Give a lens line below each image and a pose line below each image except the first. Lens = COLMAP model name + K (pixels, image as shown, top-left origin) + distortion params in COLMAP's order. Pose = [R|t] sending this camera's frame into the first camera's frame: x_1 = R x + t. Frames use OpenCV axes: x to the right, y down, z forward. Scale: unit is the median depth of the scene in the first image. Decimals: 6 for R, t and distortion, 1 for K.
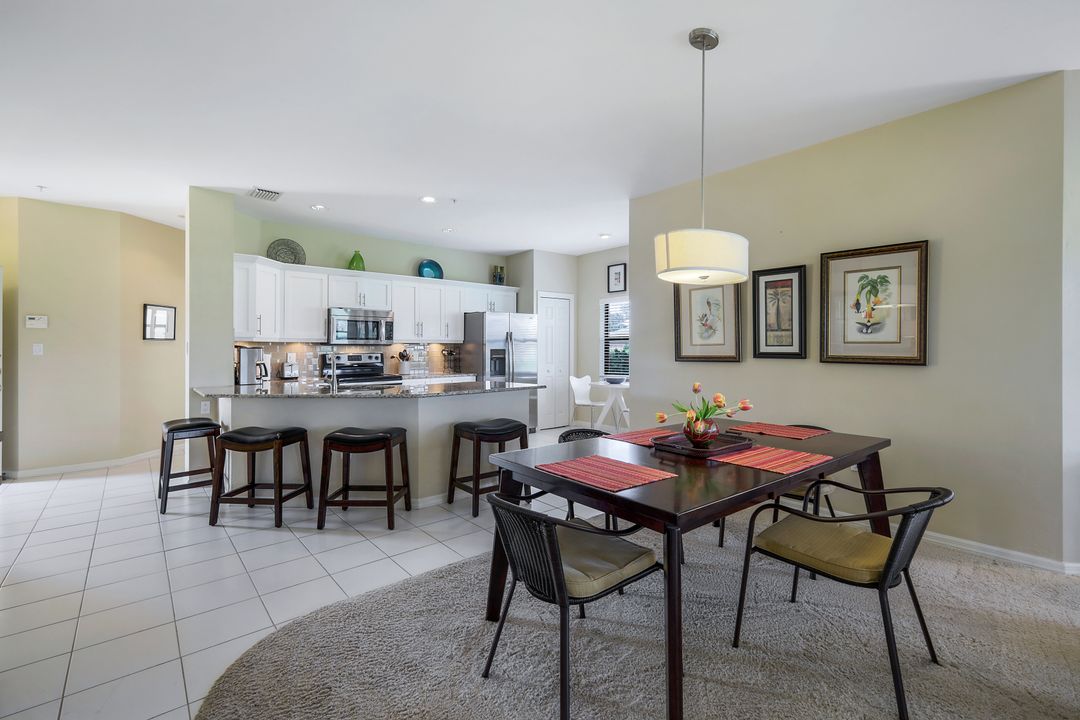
lens RADIAL K [[479.3, 0, 548.9], [0, 479.3, 342.9], [0, 0, 1]] dist [0.007344, 0.000690]
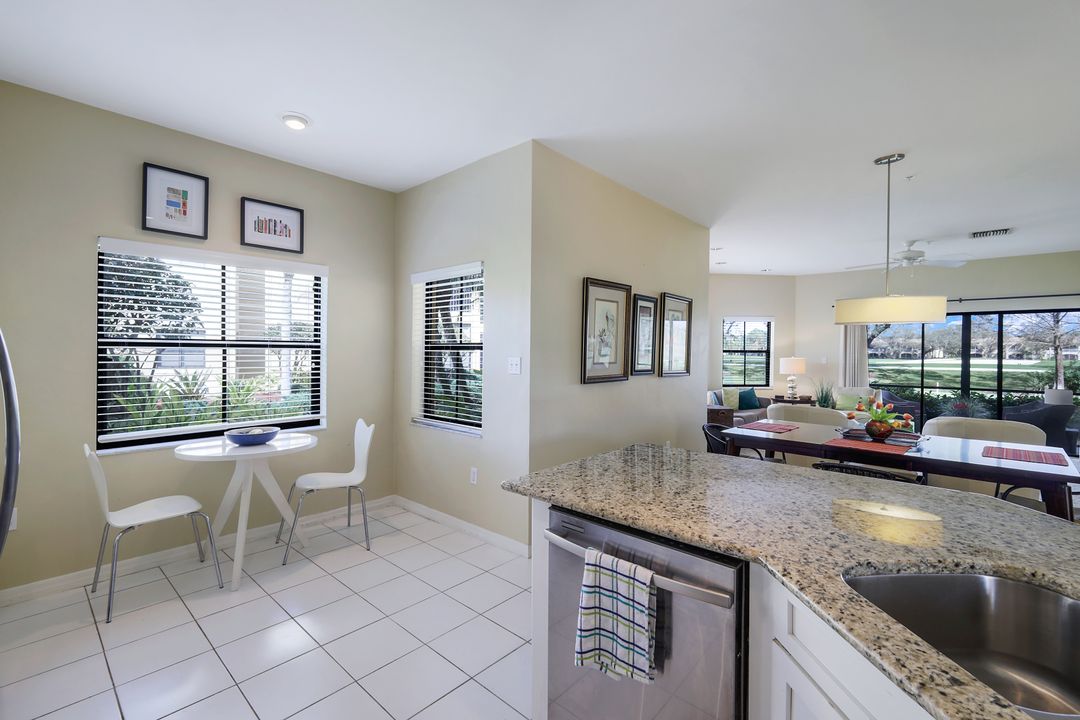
lens RADIAL K [[479.3, 0, 547.3], [0, 479.3, 352.8], [0, 0, 1]] dist [0.007344, 0.000690]
pose [[-0.121998, -0.001020, 0.992530, -0.442480], [-0.023141, 0.999731, -0.001817, -0.009146], [-0.992261, -0.023190, -0.121989, 0.970063]]
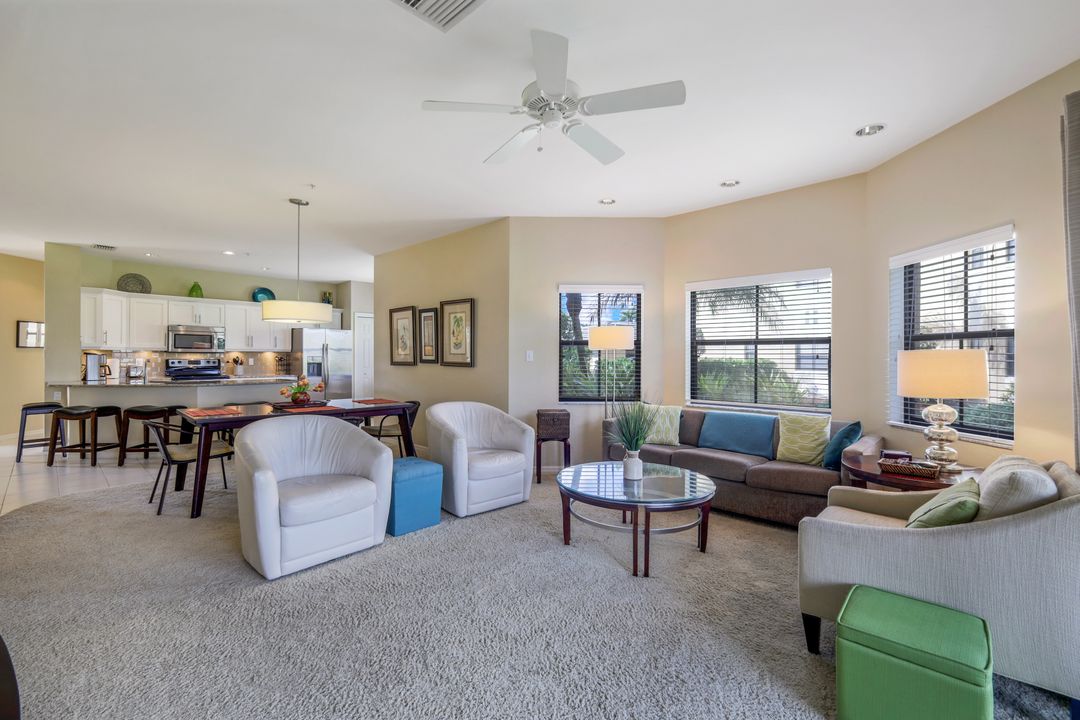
lens RADIAL K [[479.3, 0, 545.6], [0, 479.3, 355.0], [0, 0, 1]] dist [0.007344, 0.000690]
pose [[0.996381, 0.006425, 0.084756, 0.526277], [-0.007280, 0.999926, 0.009778, -0.010806], [-0.084687, -0.010360, 0.996354, -0.480642]]
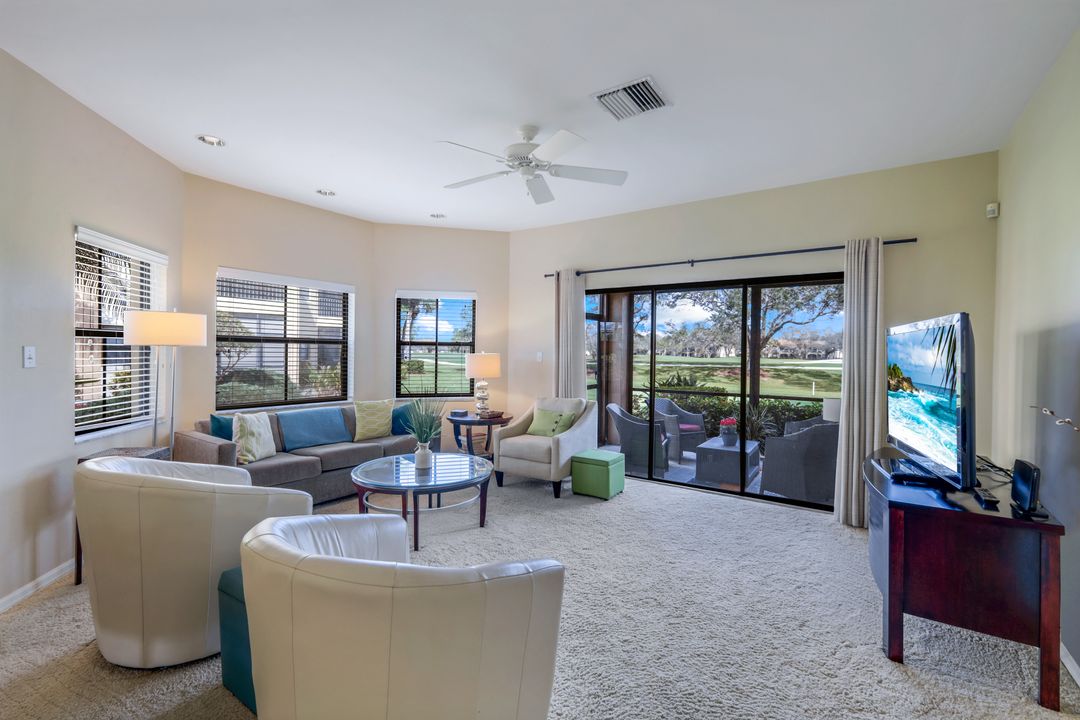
lens RADIAL K [[479.3, 0, 537.6], [0, 479.3, 356.3], [0, 0, 1]] dist [0.007344, 0.000690]
pose [[-0.242446, -0.007864, 0.970133, -0.008584], [-0.024432, 0.999700, 0.001998, -0.012459], [-0.969857, -0.023217, -0.242565, 0.122301]]
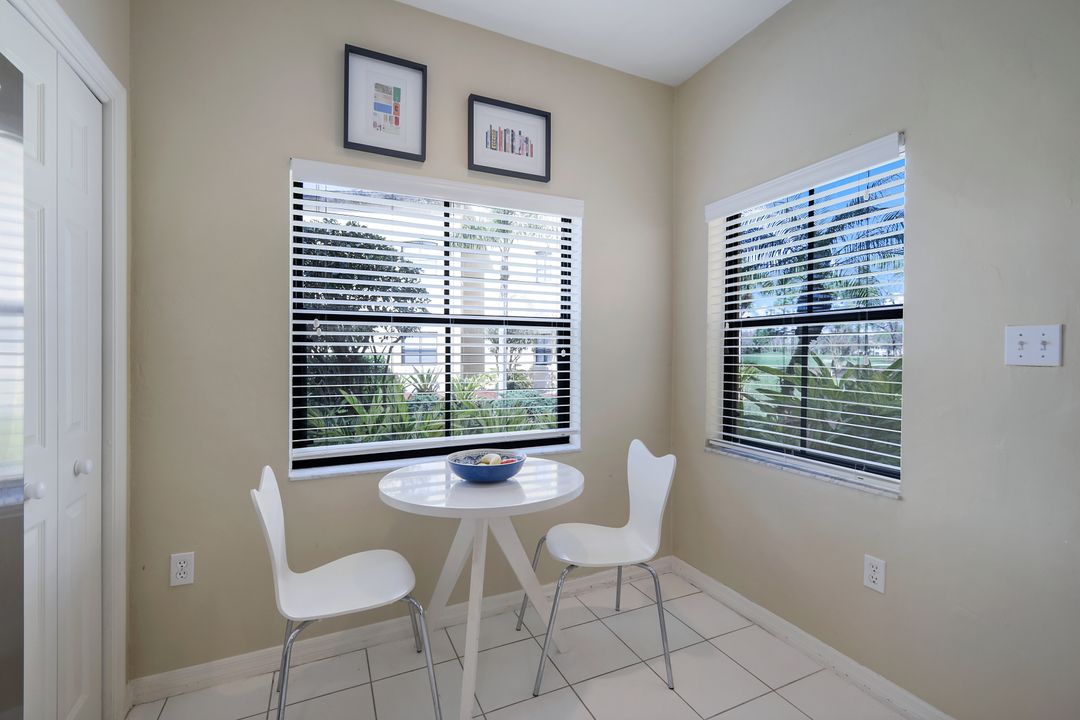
lens RADIAL K [[479.3, 0, 549.5], [0, 479.3, 351.4], [0, 0, 1]] dist [0.007344, 0.000690]
pose [[0.266661, 0.003852, 0.963783, -0.147846], [-0.018295, 0.999832, 0.001065, 0.014581], [-0.963617, -0.017916, 0.266686, 1.114036]]
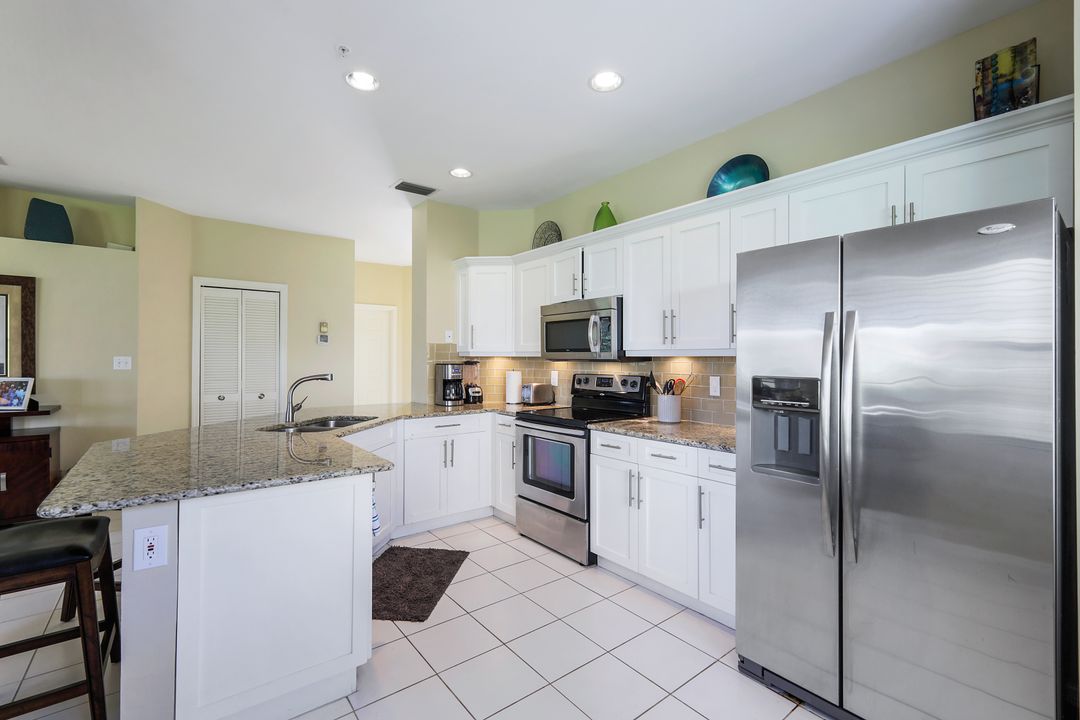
lens RADIAL K [[479.3, 0, 535.5], [0, 479.3, 360.2], [0, 0, 1]] dist [0.007344, 0.000690]
pose [[-0.059342, 0.005098, -0.998225, 0.227762], [0.010673, 0.999933, 0.004472, 0.000554], [0.998181, -0.010389, -0.059393, 1.099162]]
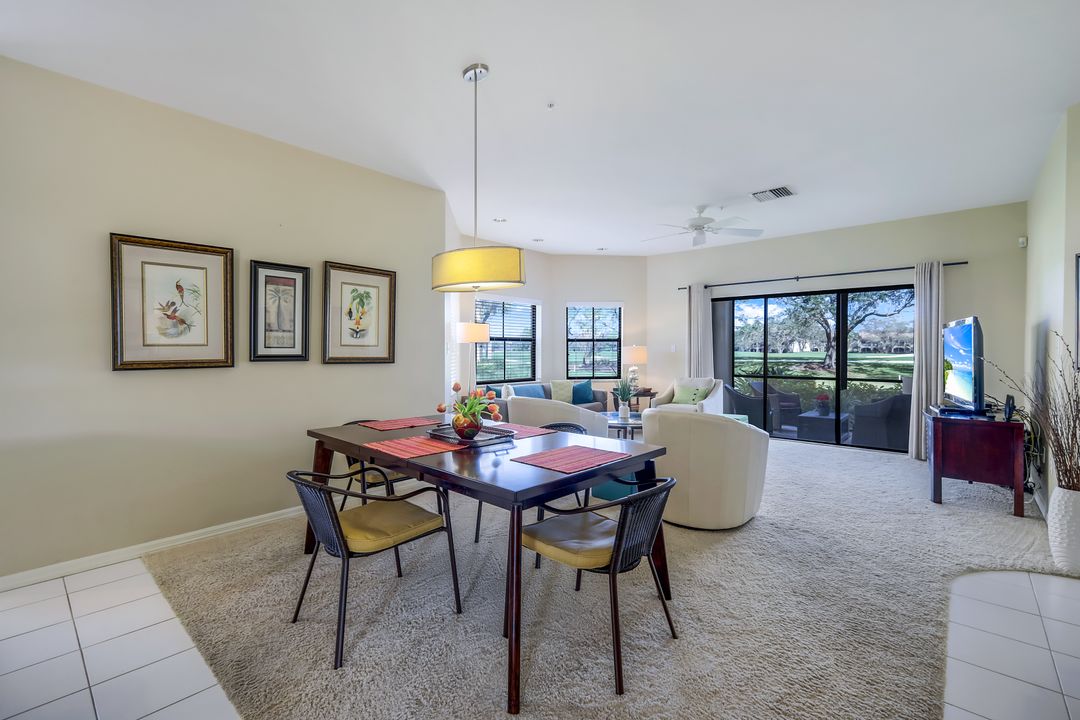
lens RADIAL K [[479.3, 0, 538.8], [0, 479.3, 355.4], [0, 0, 1]] dist [0.007344, 0.000690]
pose [[-0.121437, -0.008278, 0.992565, -0.358318], [-0.011965, 0.999905, 0.006875, 0.006256], [-0.992527, -0.011041, -0.121525, 0.437589]]
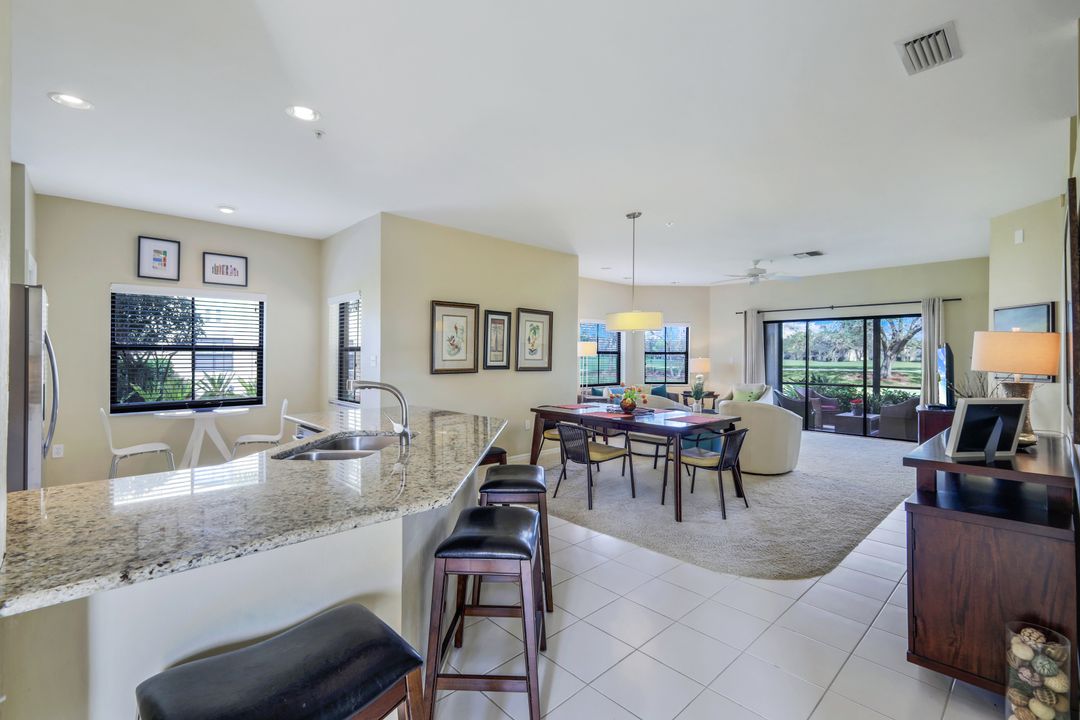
lens RADIAL K [[479.3, 0, 544.0], [0, 479.3, 354.8], [0, 0, 1]] dist [0.007344, 0.000690]
pose [[-0.043204, 0.006732, 0.999044, -0.760475], [-0.017745, 0.999814, -0.007505, -0.004038], [-0.998909, -0.018053, -0.043076, 0.649943]]
